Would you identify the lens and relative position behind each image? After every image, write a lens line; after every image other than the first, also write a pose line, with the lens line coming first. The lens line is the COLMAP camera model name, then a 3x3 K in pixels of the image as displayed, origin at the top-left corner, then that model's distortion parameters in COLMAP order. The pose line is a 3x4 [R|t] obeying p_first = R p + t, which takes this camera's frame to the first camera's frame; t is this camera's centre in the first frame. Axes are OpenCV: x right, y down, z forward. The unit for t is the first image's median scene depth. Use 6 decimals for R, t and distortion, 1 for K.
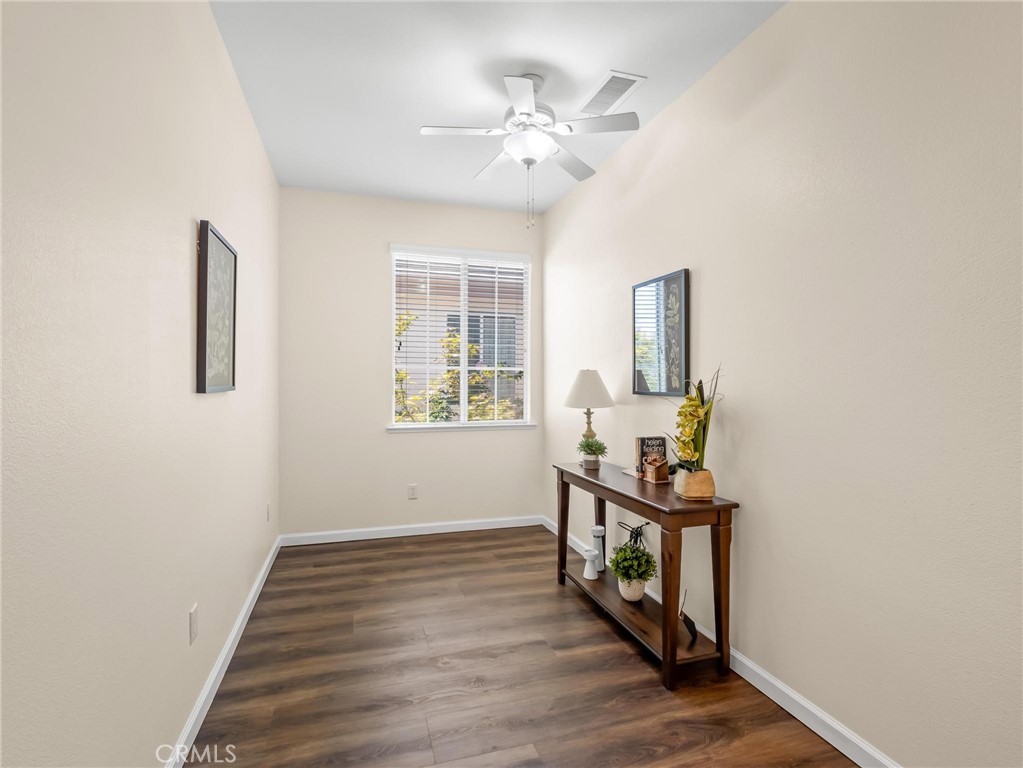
lens RADIAL K [[504.6, 0, 511.5], [0, 504.6, 384.0], [0, 0, 1]] dist [-0.004419, -0.000864]
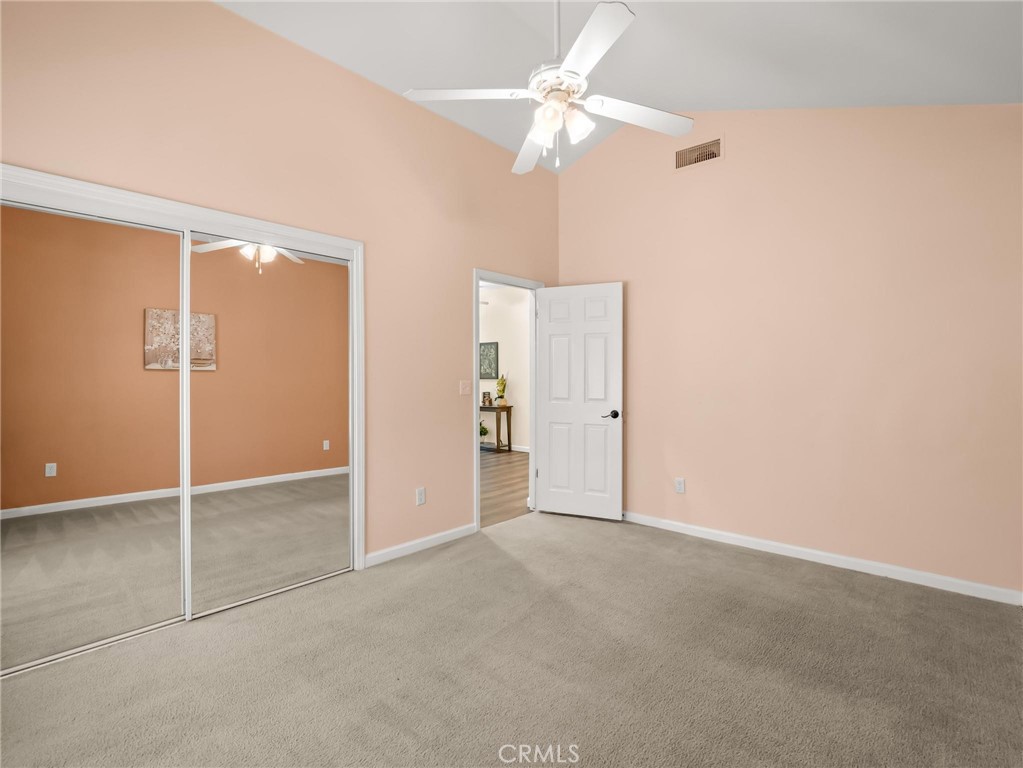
lens RADIAL K [[504.6, 0, 511.5], [0, 504.6, 384.0], [0, 0, 1]] dist [-0.004419, -0.000864]
pose [[0.864543, -0.013680, 0.502373, -1.472498], [0.011737, 0.999906, 0.007029, 0.037908], [-0.502422, -0.000180, 0.864622, -2.307338]]
